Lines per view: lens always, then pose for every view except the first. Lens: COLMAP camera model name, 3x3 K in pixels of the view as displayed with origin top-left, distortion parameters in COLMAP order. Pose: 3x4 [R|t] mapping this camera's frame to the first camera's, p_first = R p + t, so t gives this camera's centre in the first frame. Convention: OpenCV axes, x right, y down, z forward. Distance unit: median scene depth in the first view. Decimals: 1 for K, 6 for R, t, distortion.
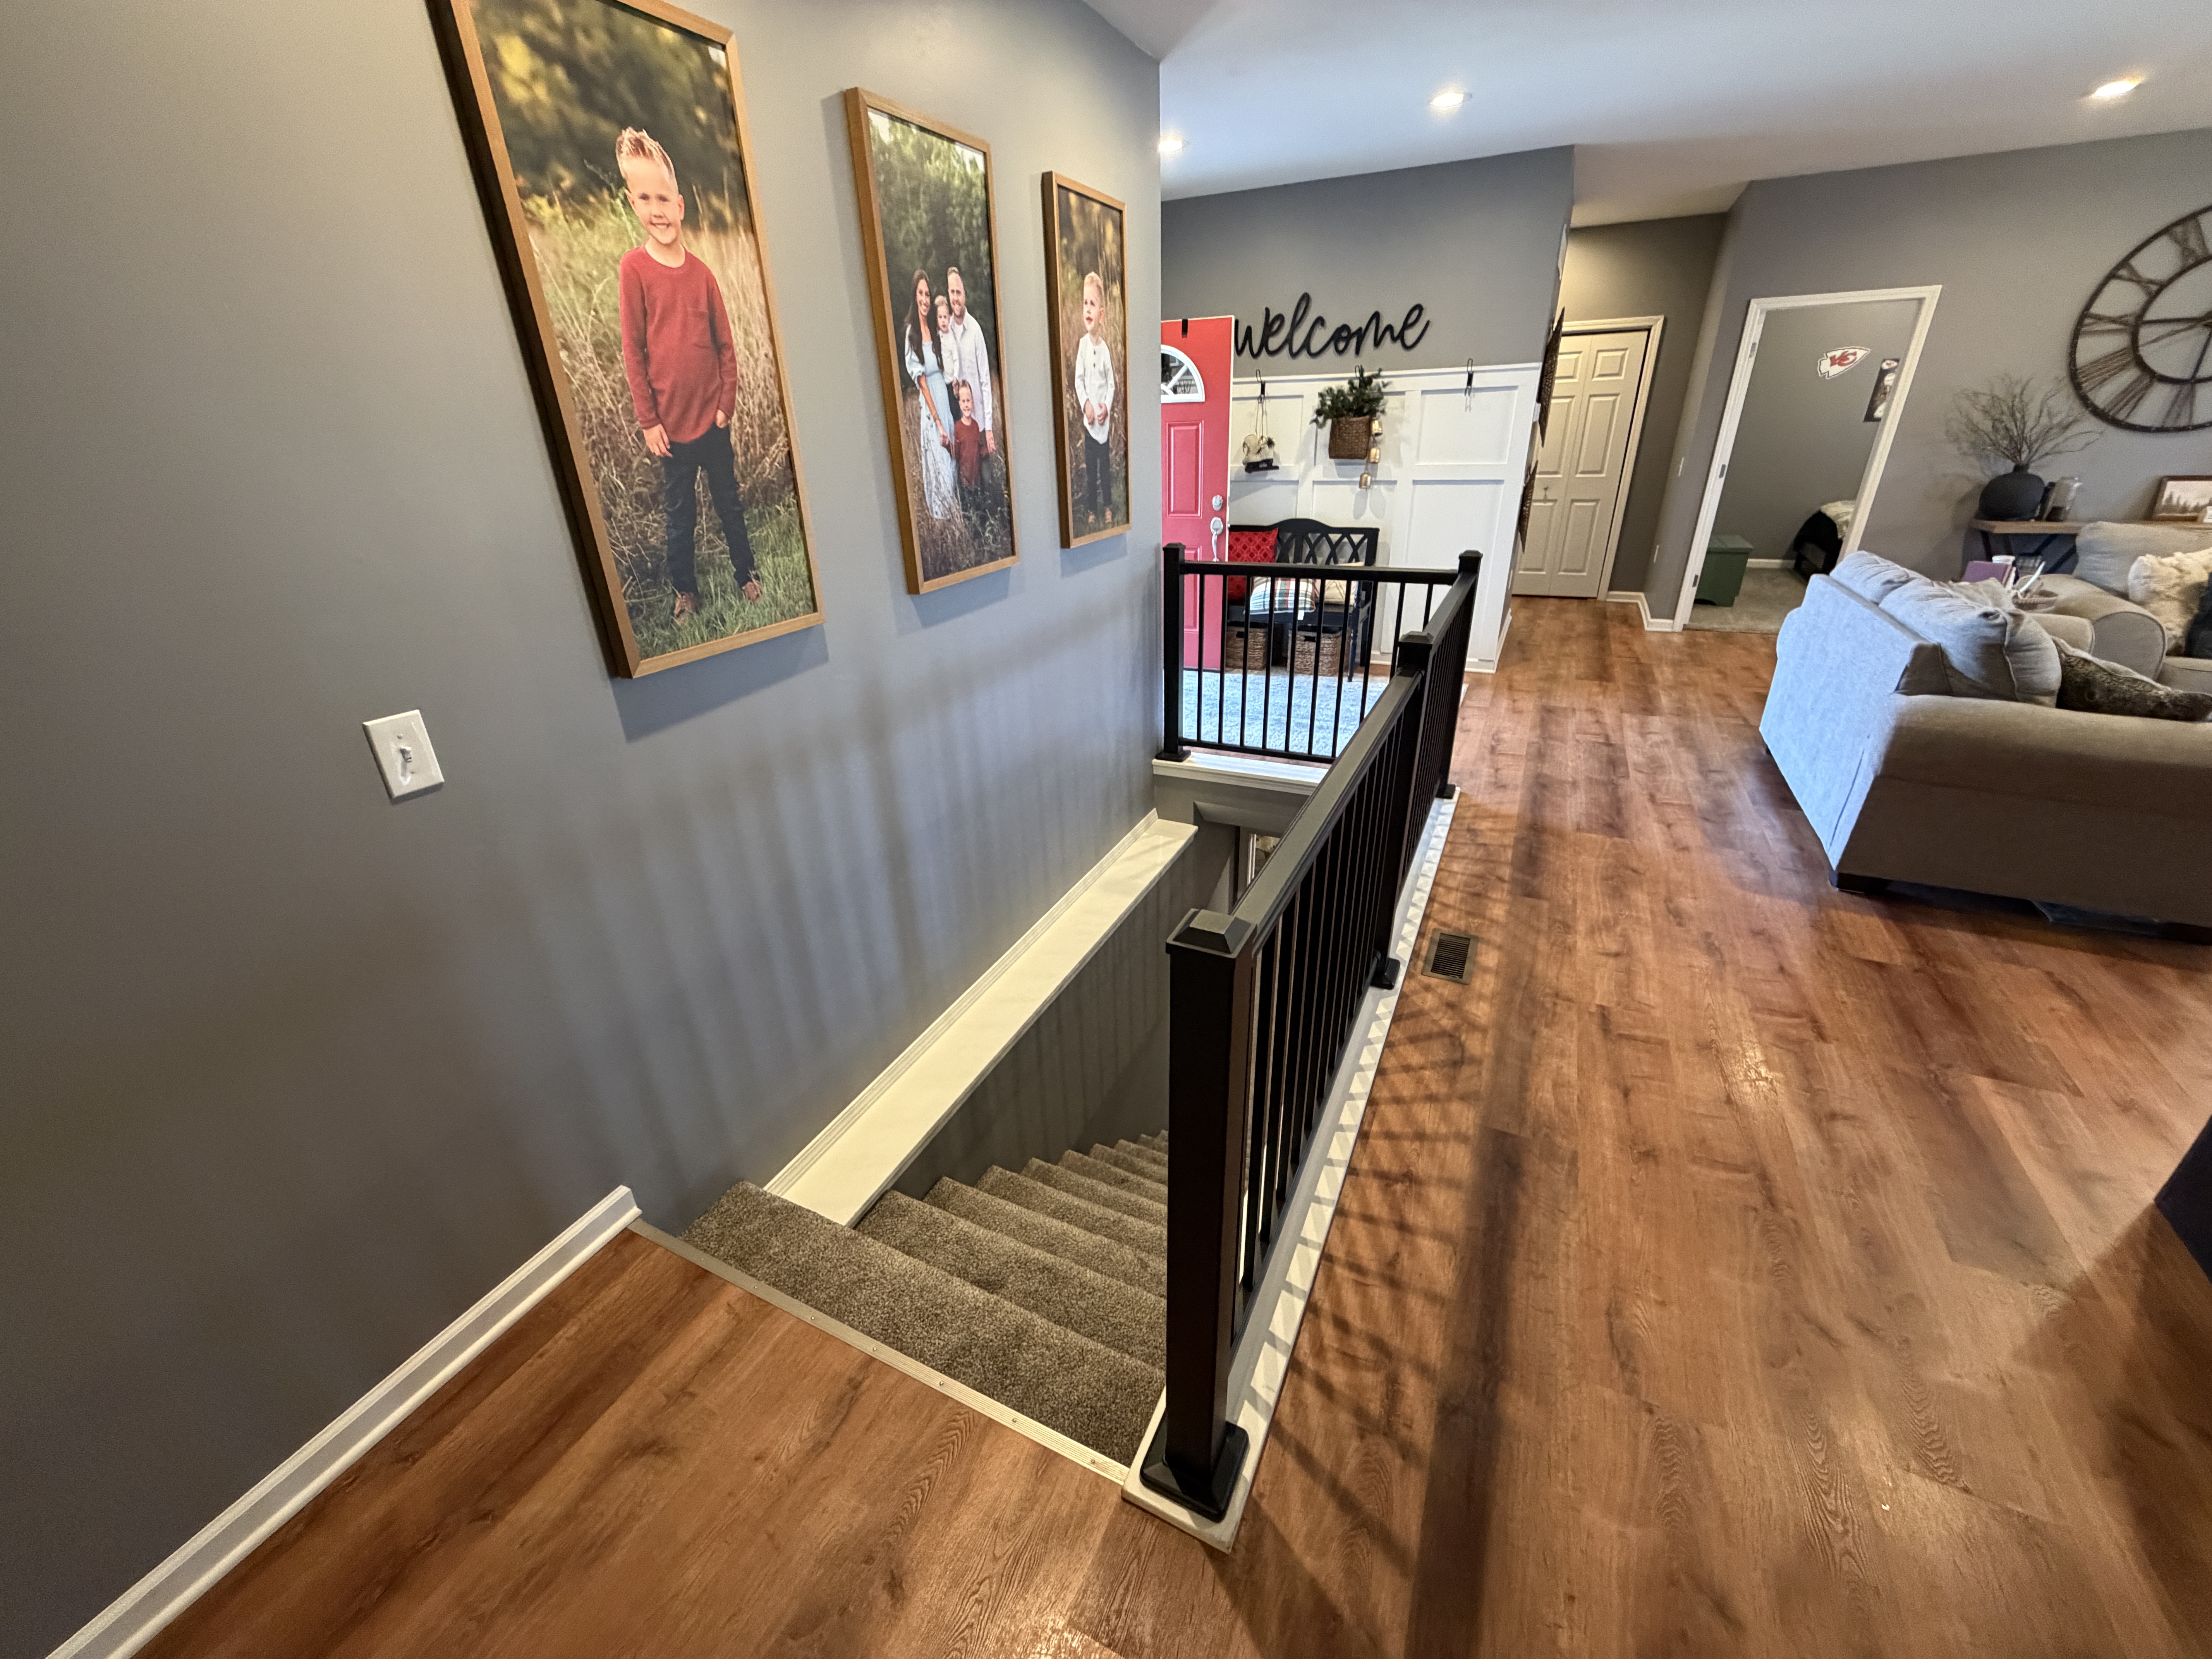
lens RADIAL K [[882.7, 0, 1102.8], [0, 882.7, 827.9], [0, 0, 1]] dist [0.001872, -0.000639]
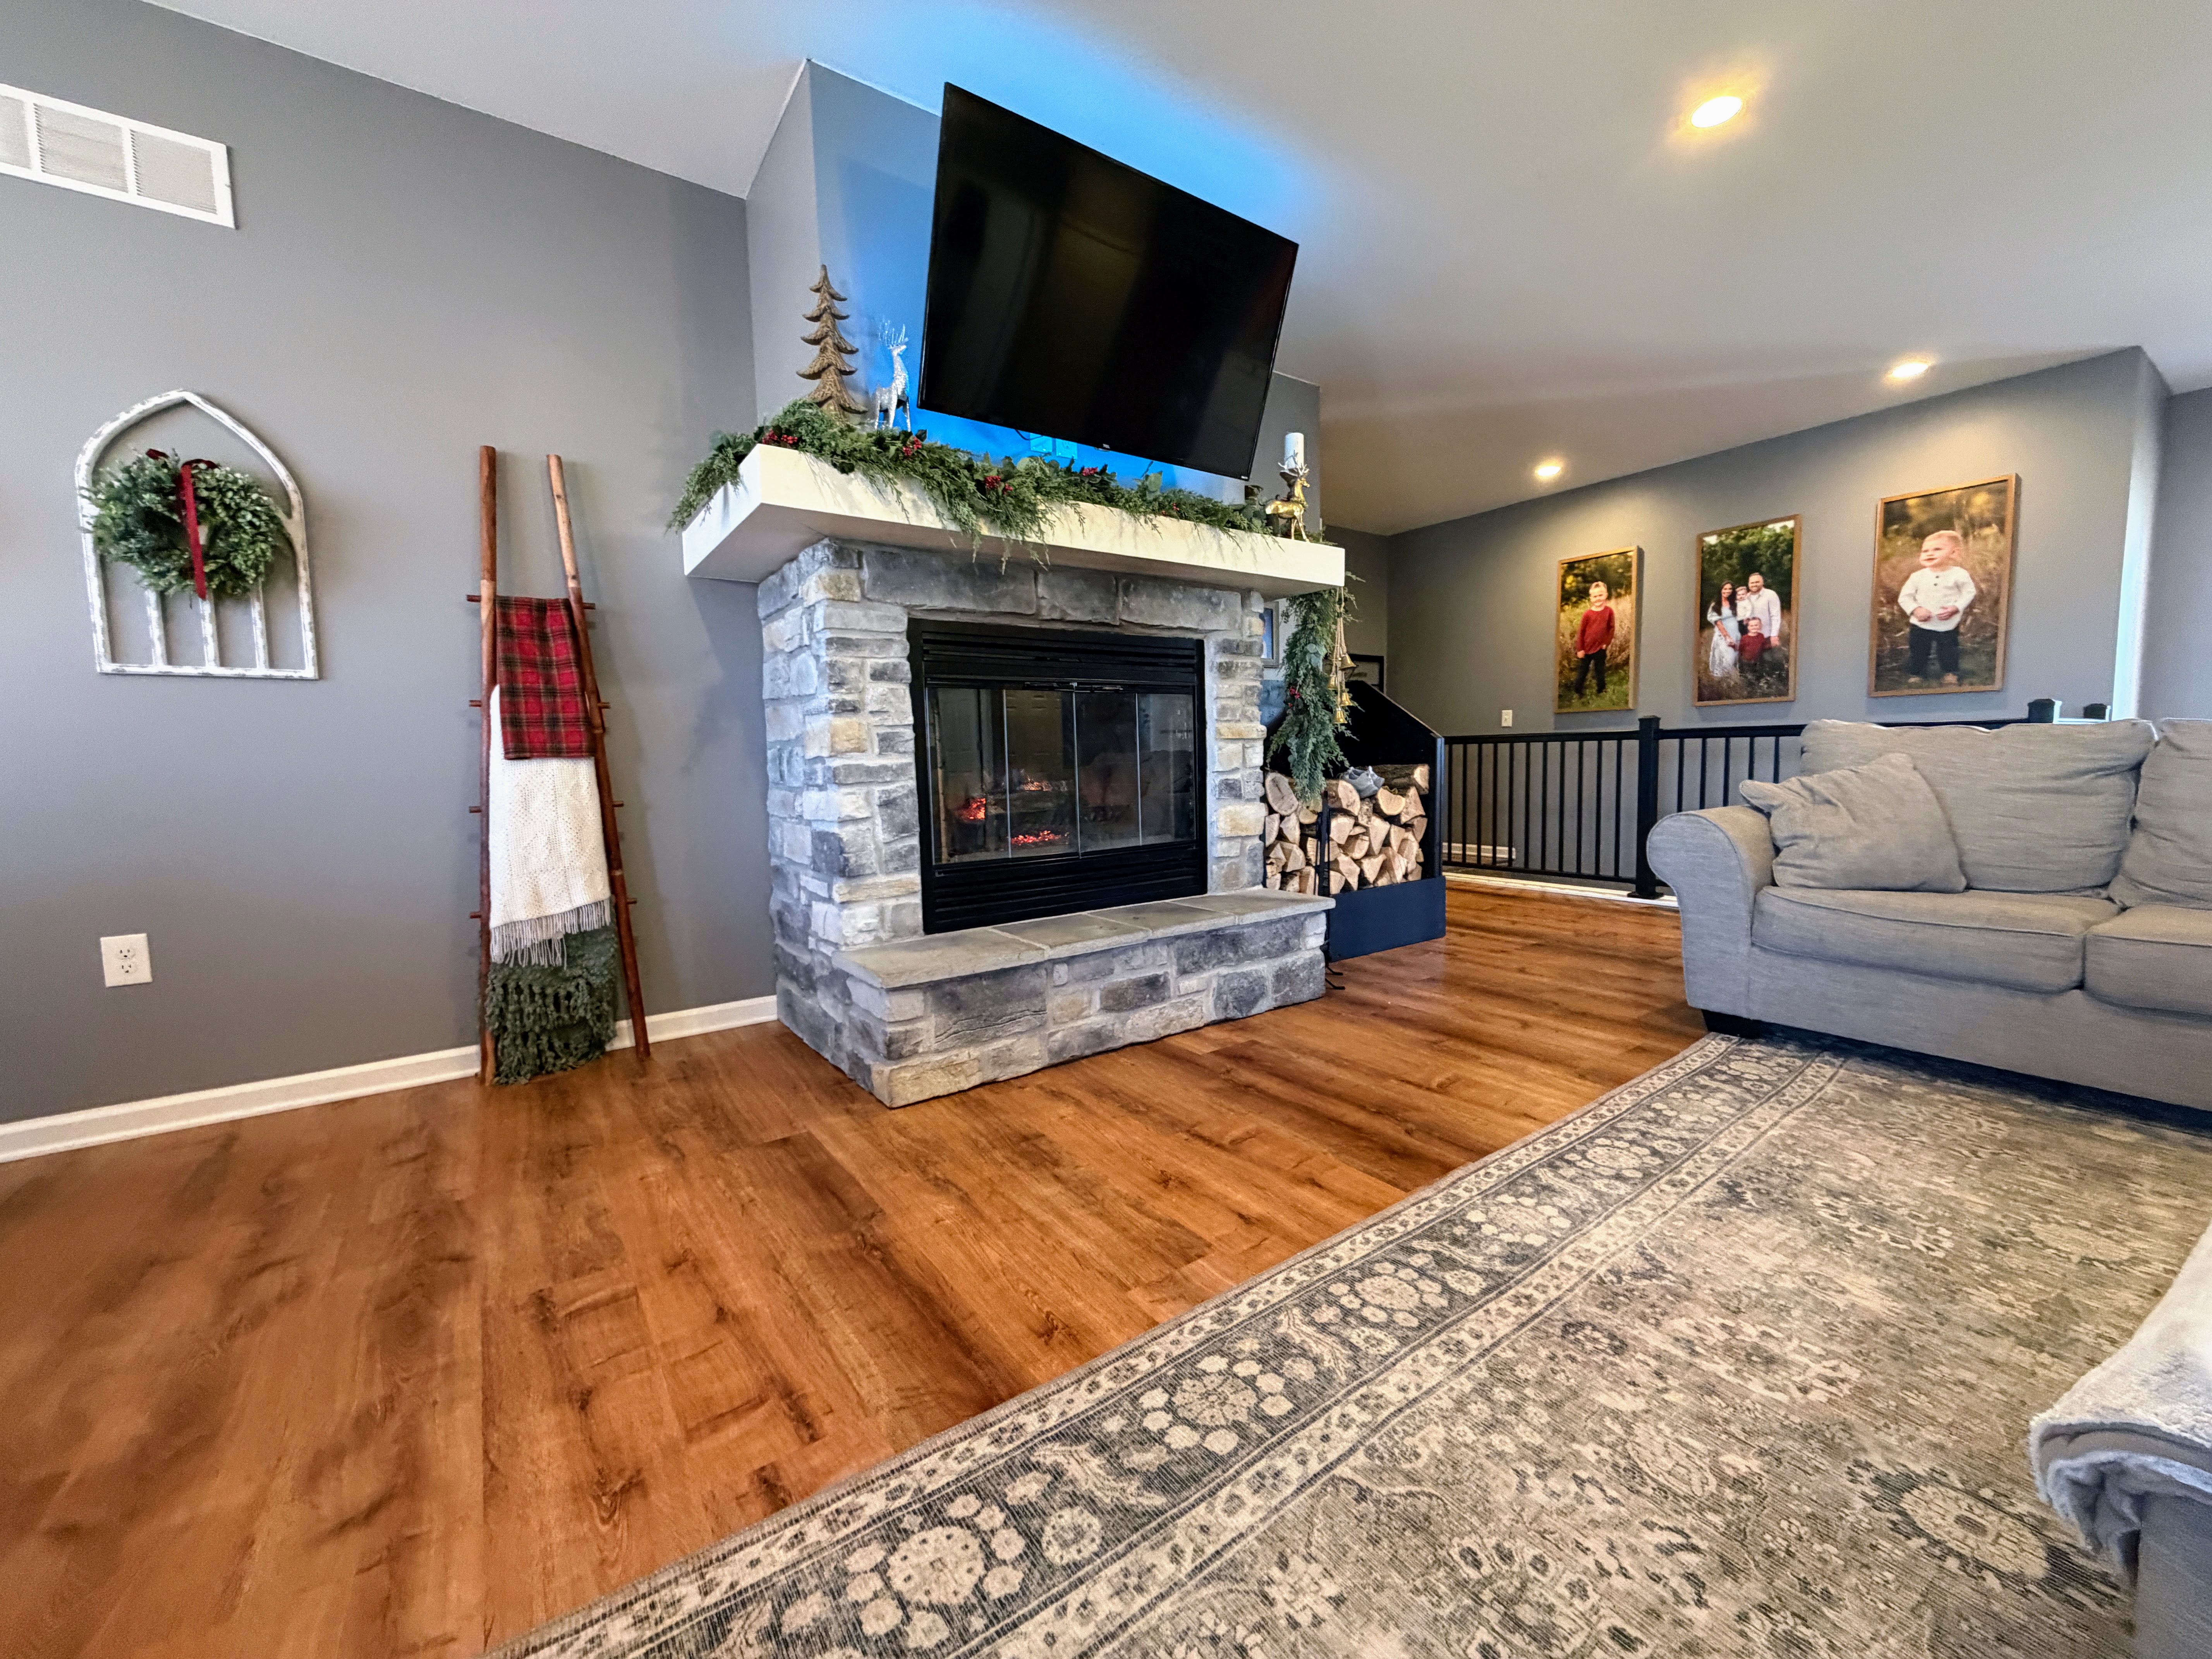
lens RADIAL K [[882.7, 0, 1101.8], [0, 882.7, 830.3], [0, 0, 1]] dist [0.001872, -0.000639]
pose [[-0.484000, 0.117090, -0.867199, 2.029435], [-0.336151, 0.890093, 0.307793, -0.124480], [0.807927, 0.440481, -0.391446, 0.600807]]
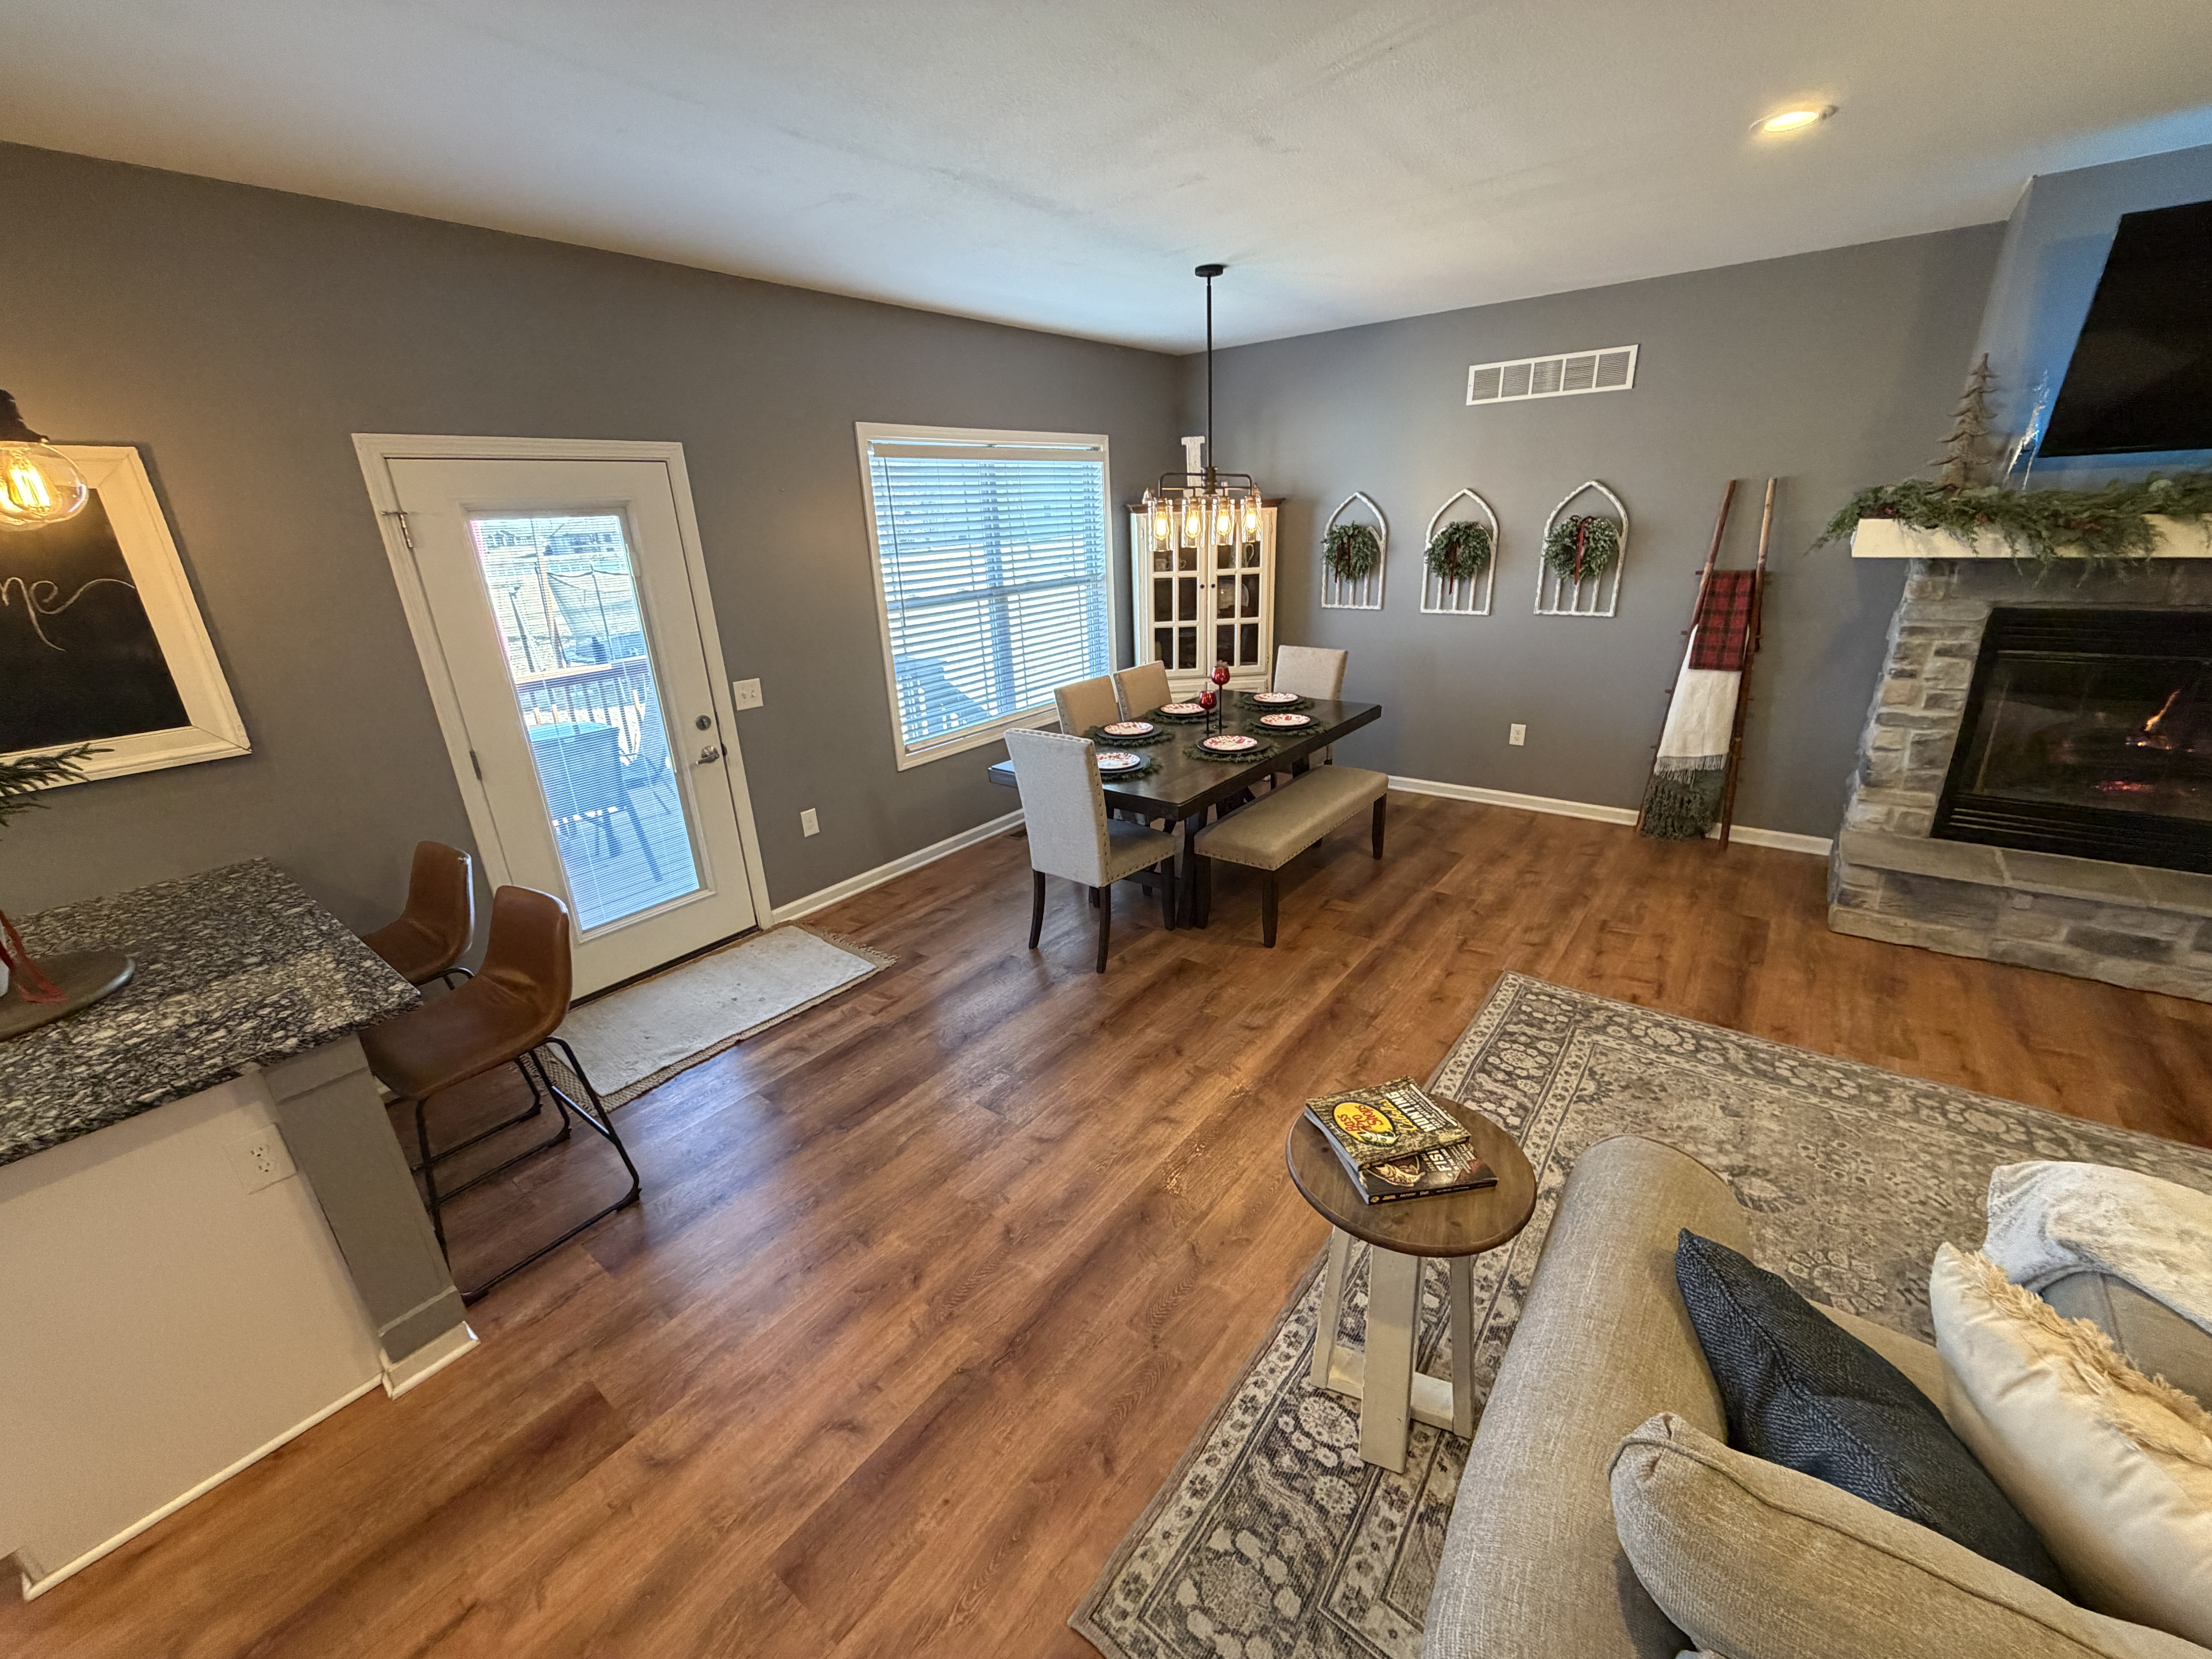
lens RADIAL K [[882.7, 0, 1105.3], [0, 882.7, 829.7], [0, 0, 1]] dist [0.001872, -0.000639]
pose [[-0.975979, -0.003022, 0.217846, 2.202082], [0.151897, 0.707367, 0.690333, -0.688991], [-0.156183, 0.706840, -0.689916, 1.138504]]
